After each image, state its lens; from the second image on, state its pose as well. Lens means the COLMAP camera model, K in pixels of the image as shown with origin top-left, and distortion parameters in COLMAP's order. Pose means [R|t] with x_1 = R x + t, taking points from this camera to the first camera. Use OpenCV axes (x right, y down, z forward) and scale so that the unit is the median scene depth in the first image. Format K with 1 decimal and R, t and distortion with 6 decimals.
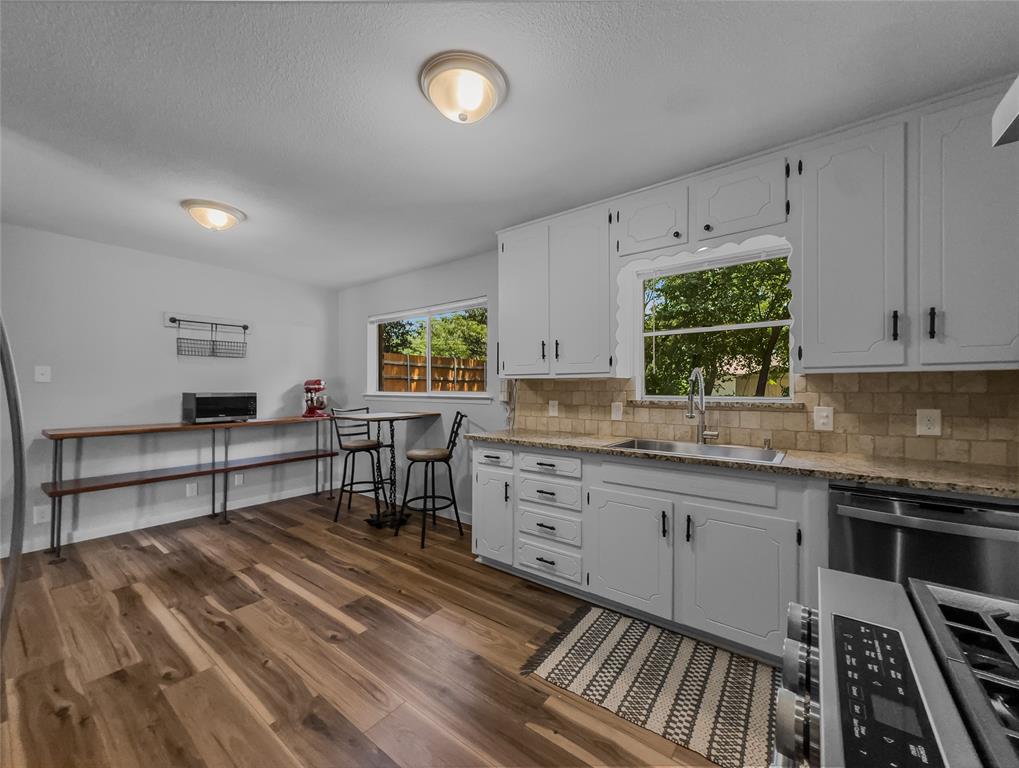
lens RADIAL K [[403.8, 0, 503.8], [0, 403.8, 388.2], [0, 0, 1]] dist [0.008349, -0.000484]
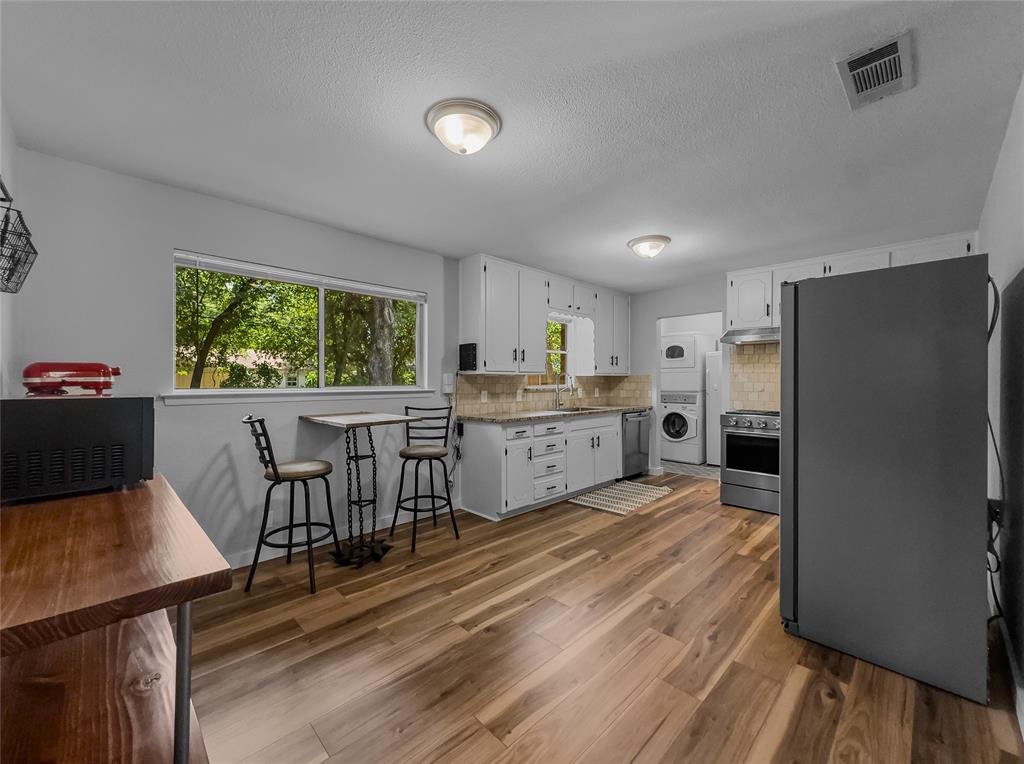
lens RADIAL K [[415.4, 0, 512.0], [0, 415.4, 382.0], [0, 0, 1]] dist [0.000583, 0.000017]
pose [[0.137785, -0.005553, 0.990447, -1.412710], [0.000015, 0.999984, 0.005604, -0.006782], [-0.990462, -0.000758, 0.137783, 0.833784]]
